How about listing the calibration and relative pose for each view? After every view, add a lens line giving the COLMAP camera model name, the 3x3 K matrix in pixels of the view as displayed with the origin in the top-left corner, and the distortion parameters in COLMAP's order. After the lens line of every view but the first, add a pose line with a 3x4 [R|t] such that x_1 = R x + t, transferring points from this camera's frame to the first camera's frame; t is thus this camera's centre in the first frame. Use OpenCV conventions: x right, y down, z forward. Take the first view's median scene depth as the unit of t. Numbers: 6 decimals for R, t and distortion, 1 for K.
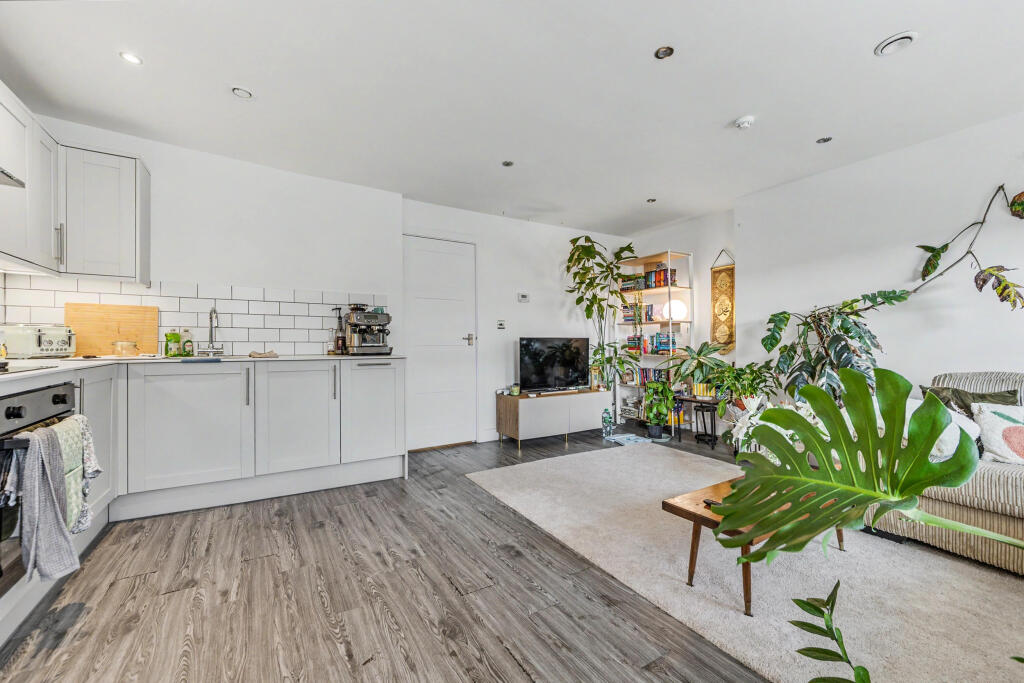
lens RADIAL K [[419.0, 0, 509.7], [0, 419.0, 355.3], [0, 0, 1]] dist [0.000285, 0.000039]
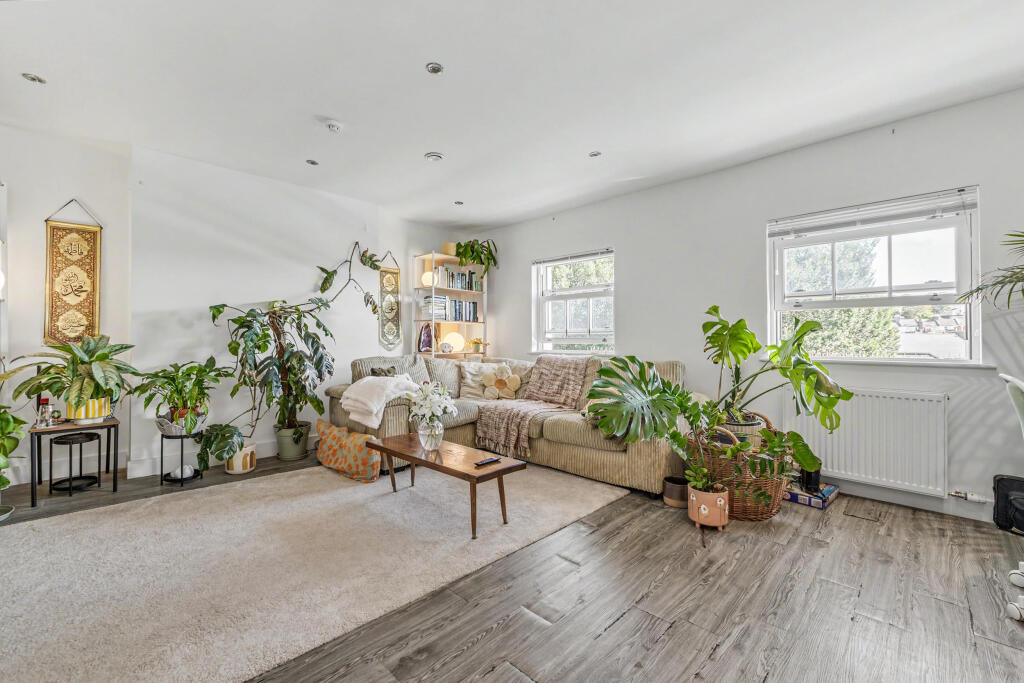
lens RADIAL K [[423.5, 0, 512.0], [0, 423.5, 341.5], [0, 0, 1]] dist [-0.001347, -0.000204]
pose [[-0.251150, 0.000934, 0.967948, -0.495126], [0.025181, 0.999667, 0.005569, -0.014334], [-0.967621, 0.025773, -0.251090, 0.755824]]
